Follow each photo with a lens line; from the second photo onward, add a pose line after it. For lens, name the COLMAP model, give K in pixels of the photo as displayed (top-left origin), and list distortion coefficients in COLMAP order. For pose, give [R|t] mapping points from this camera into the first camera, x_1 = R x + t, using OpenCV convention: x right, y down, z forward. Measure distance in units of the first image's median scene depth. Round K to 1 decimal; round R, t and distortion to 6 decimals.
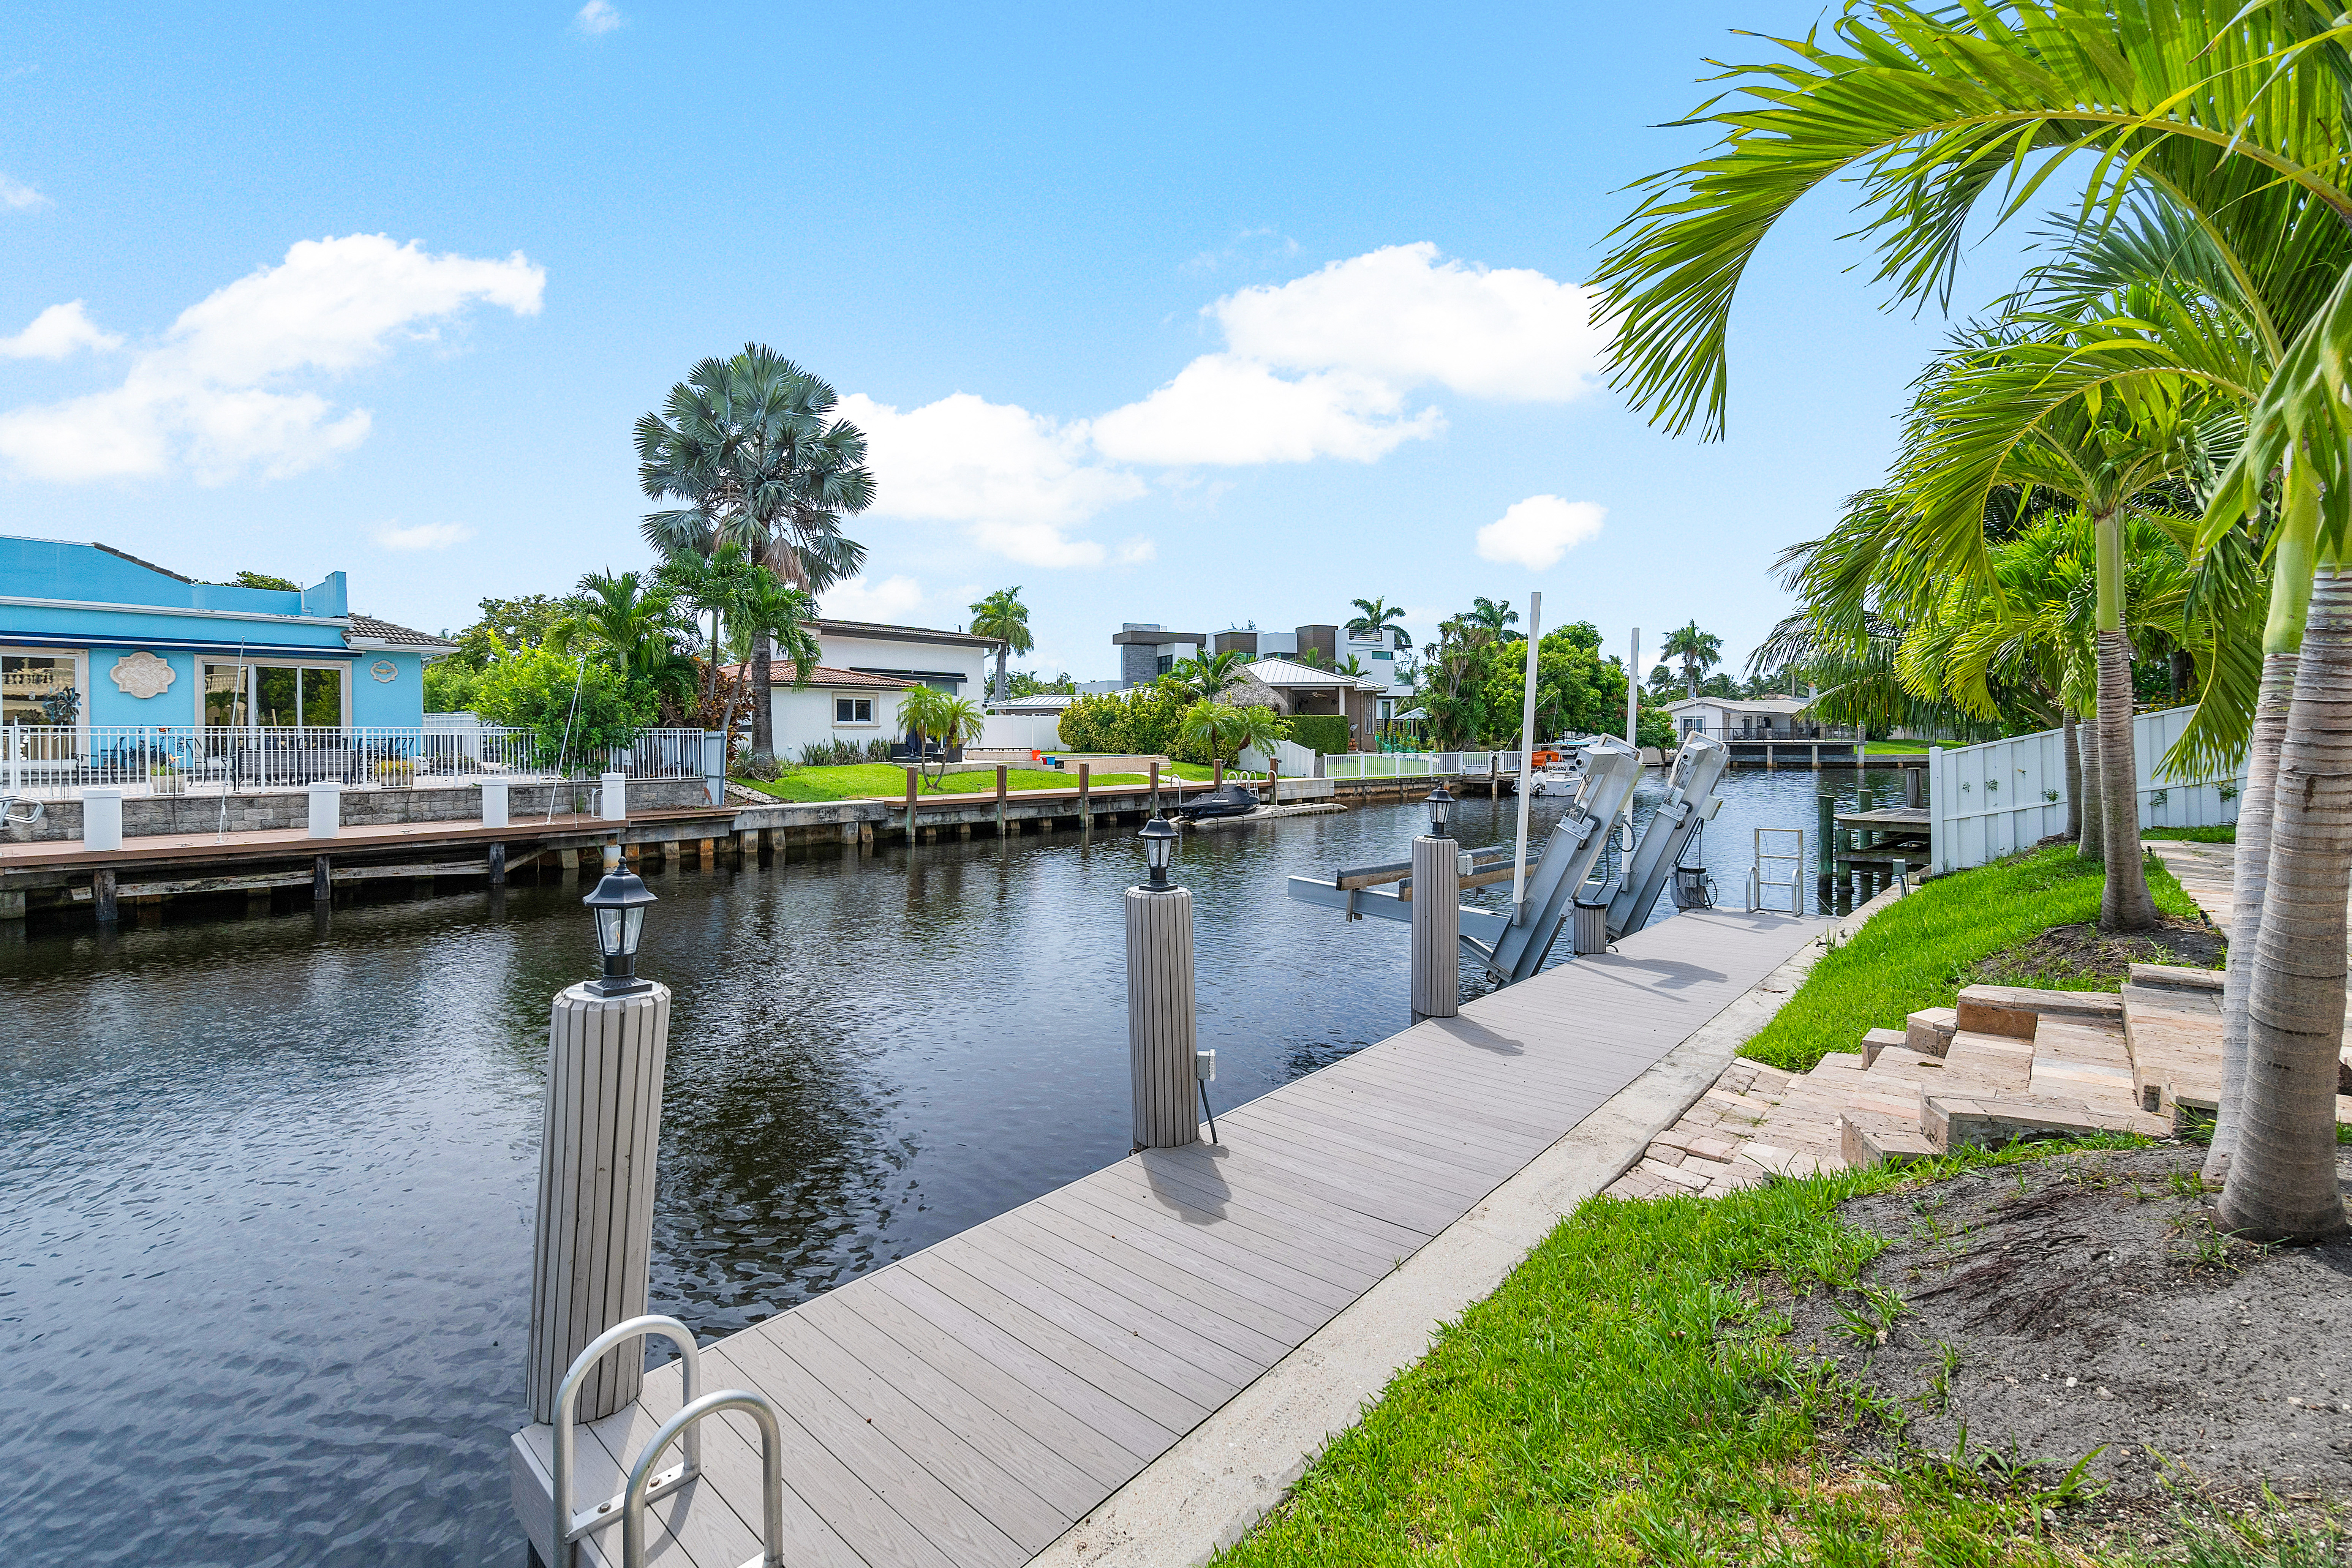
lens RADIAL K [[1004.5, 0, 1132.7], [0, 1004.5, 814.0], [0, 0, 1]] dist [-0.000693, -0.000191]
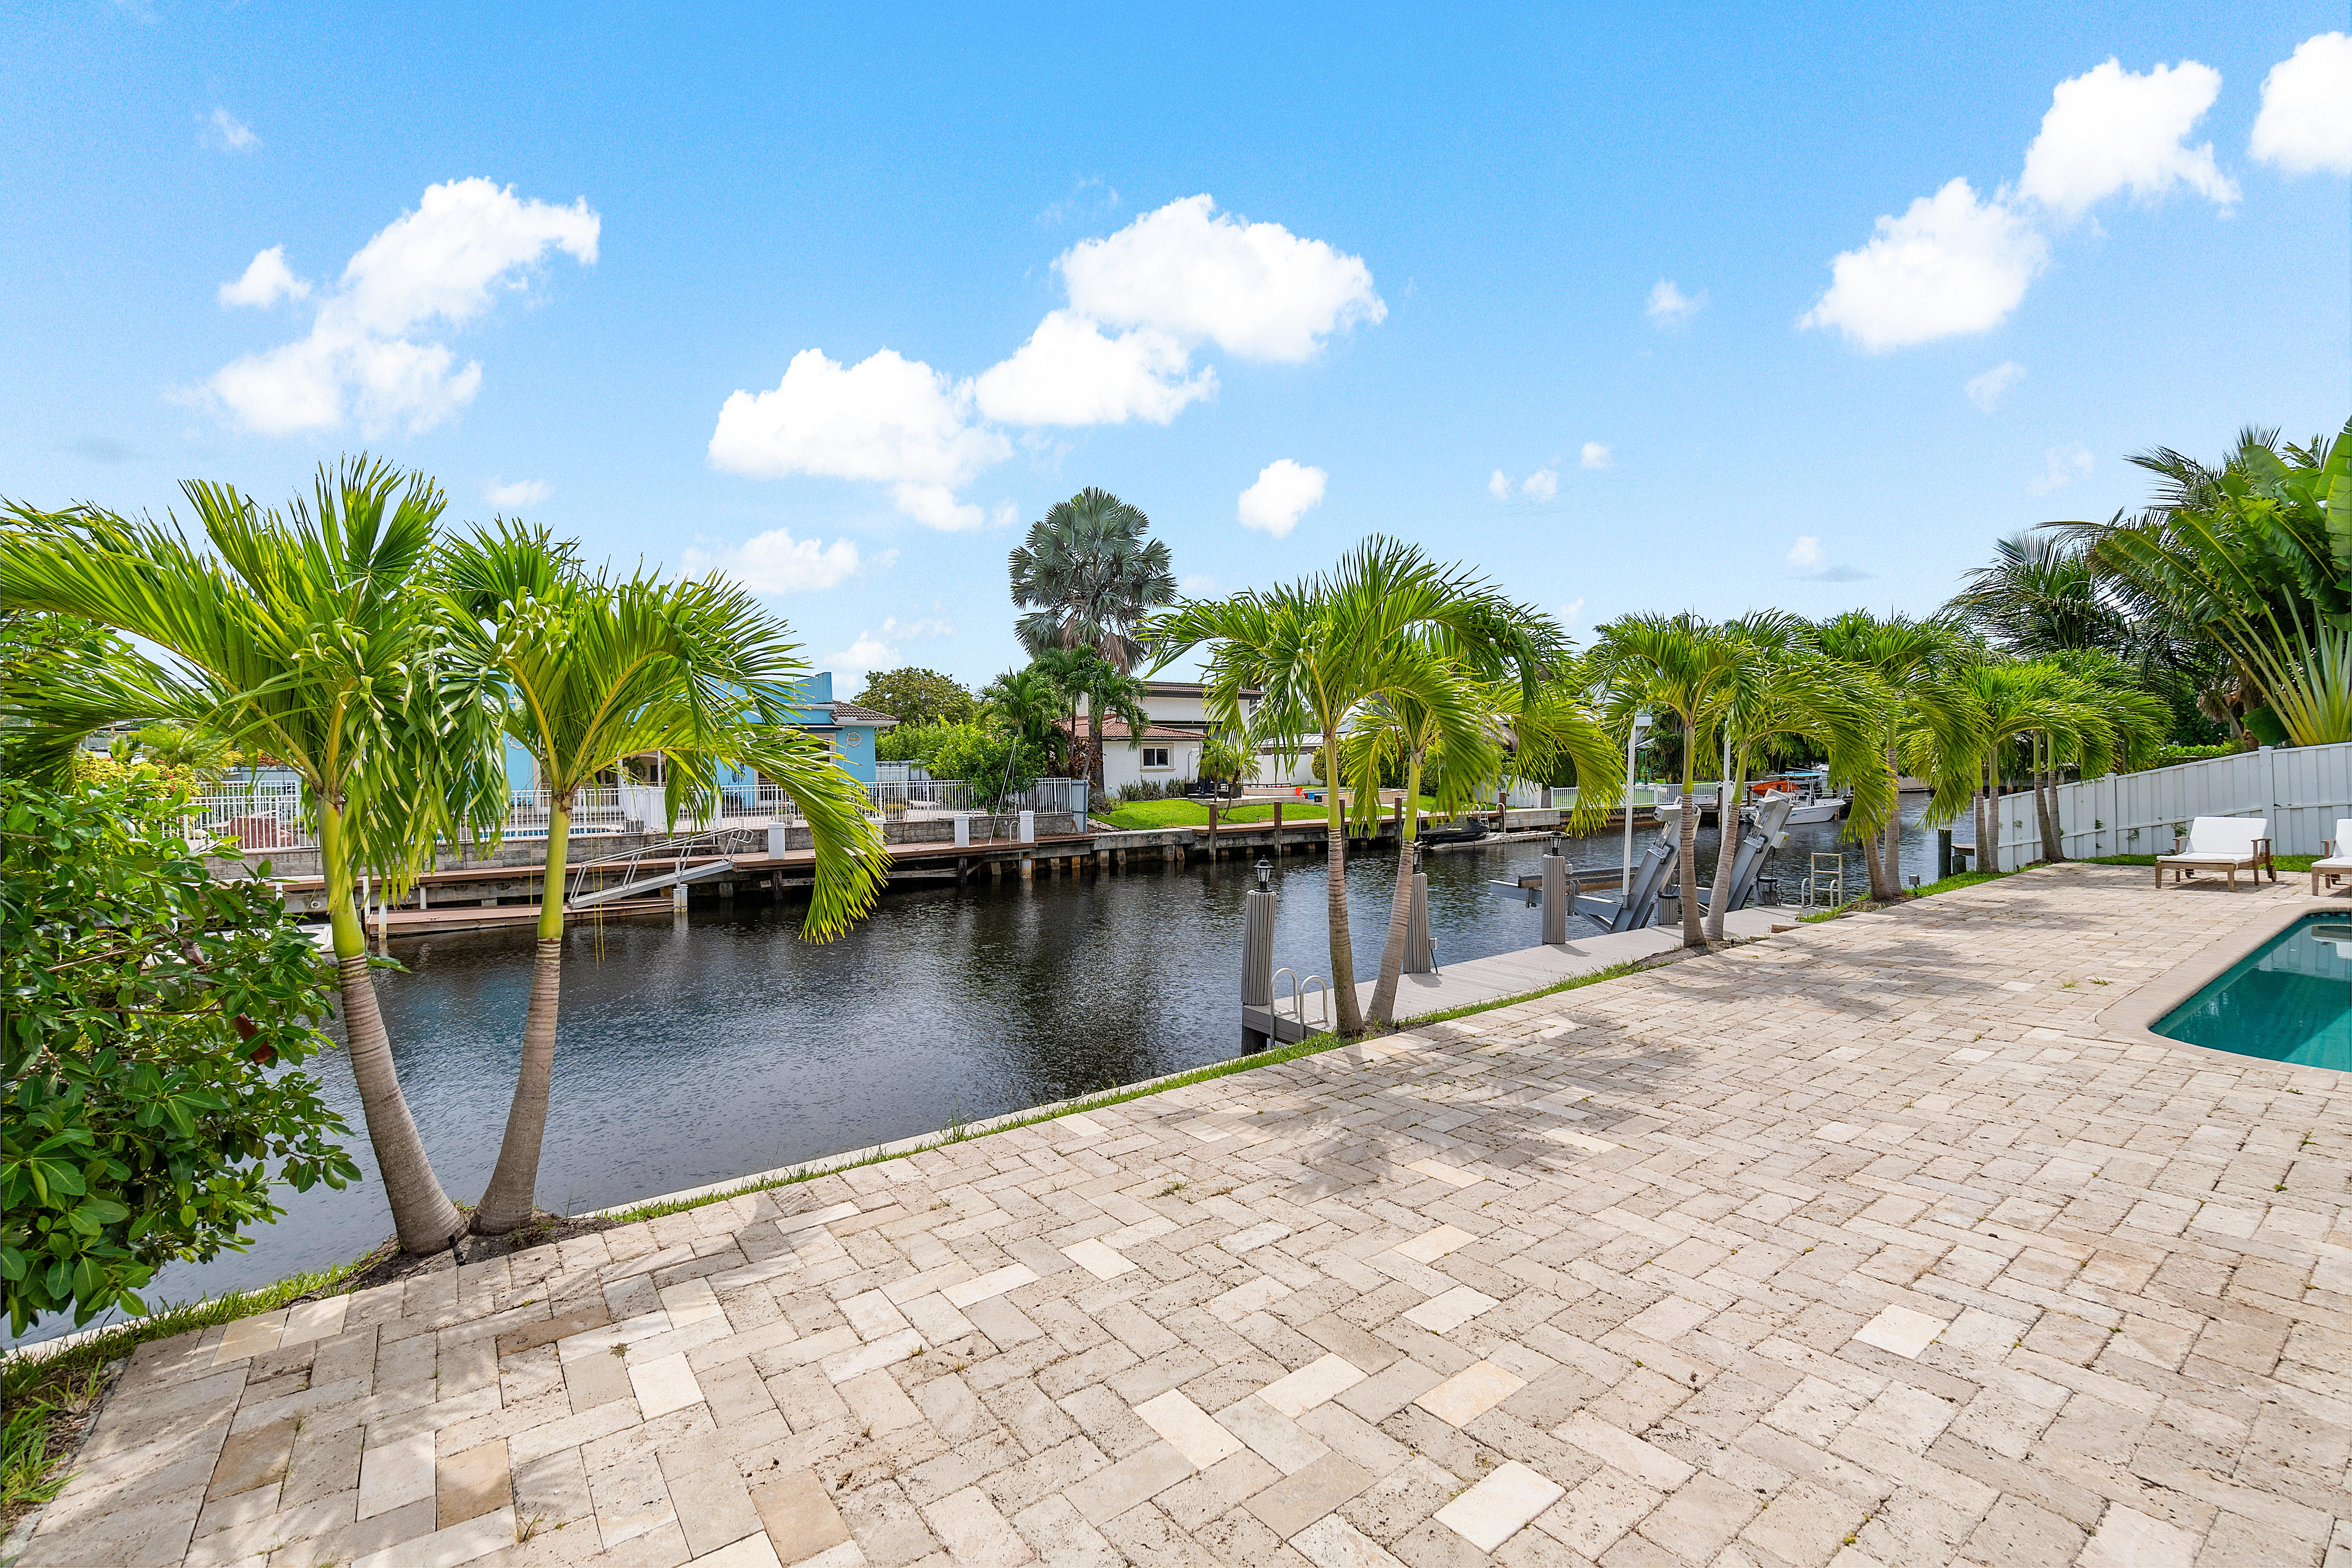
lens RADIAL K [[1004.5, 0, 1132.7], [0, 1004.5, 814.0], [0, 0, 1]] dist [-0.000693, -0.000191]
pose [[0.973531, -0.000670, -0.228555, -0.015967], [-0.004568, 0.999739, -0.022386, -0.002857], [0.228510, 0.022837, 0.973274, -0.307242]]
